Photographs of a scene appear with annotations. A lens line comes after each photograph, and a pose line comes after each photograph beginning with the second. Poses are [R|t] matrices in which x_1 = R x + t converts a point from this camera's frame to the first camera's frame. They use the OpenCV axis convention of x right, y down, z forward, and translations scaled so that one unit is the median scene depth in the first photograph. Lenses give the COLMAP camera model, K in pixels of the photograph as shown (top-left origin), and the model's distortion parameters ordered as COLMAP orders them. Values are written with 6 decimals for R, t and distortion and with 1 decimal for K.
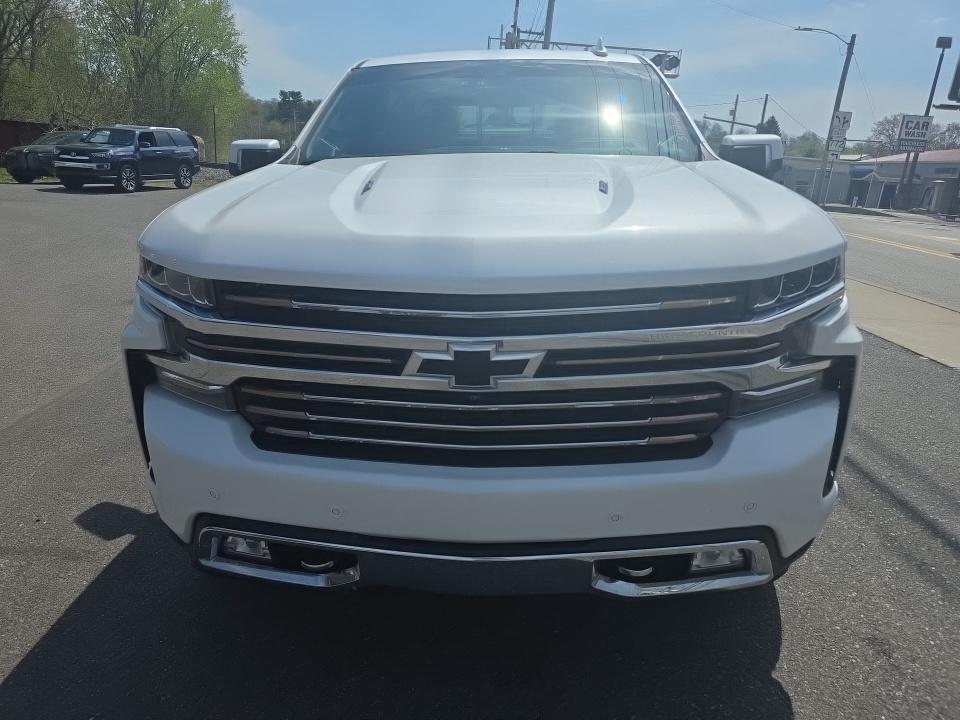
lens RADIAL K [[642.0, 0, 480.0], [0, 642.0, 360.0], [0, 0, 1]] dist [0.024578, -0.020066]
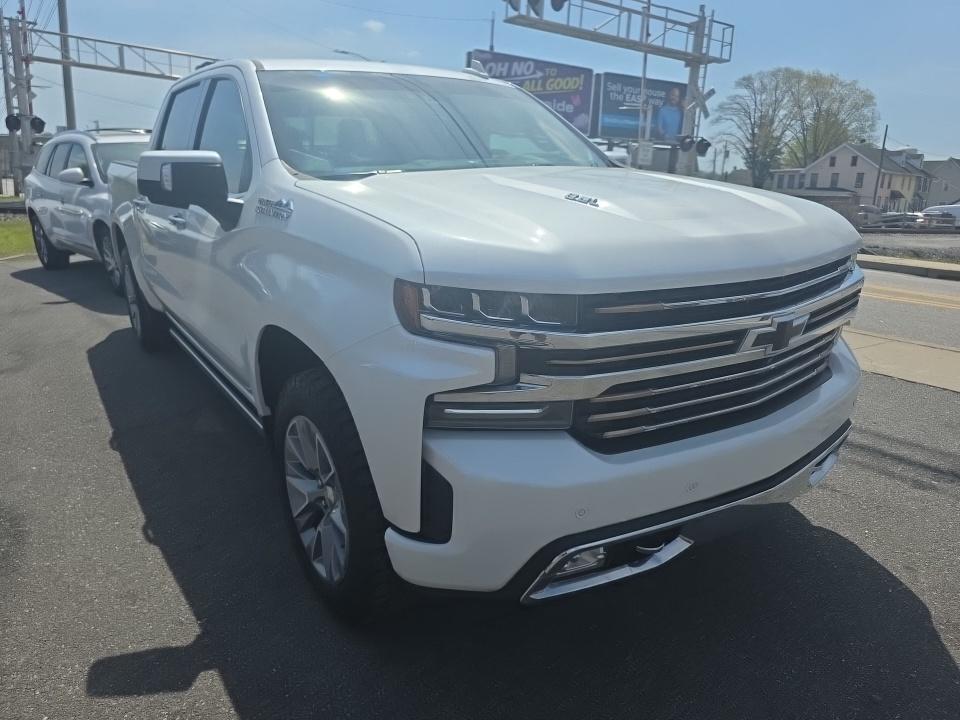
lens RADIAL K [[635.8, 0, 492.9], [0, 635.8, 369.5], [0, 0, 1]] dist [0.049188, -0.038981]
pose [[0.788092, -0.189778, 0.585573, -1.036686], [0.191492, 0.979672, 0.059782, -0.089735], [-0.585015, 0.065018, 0.808412, 0.271583]]
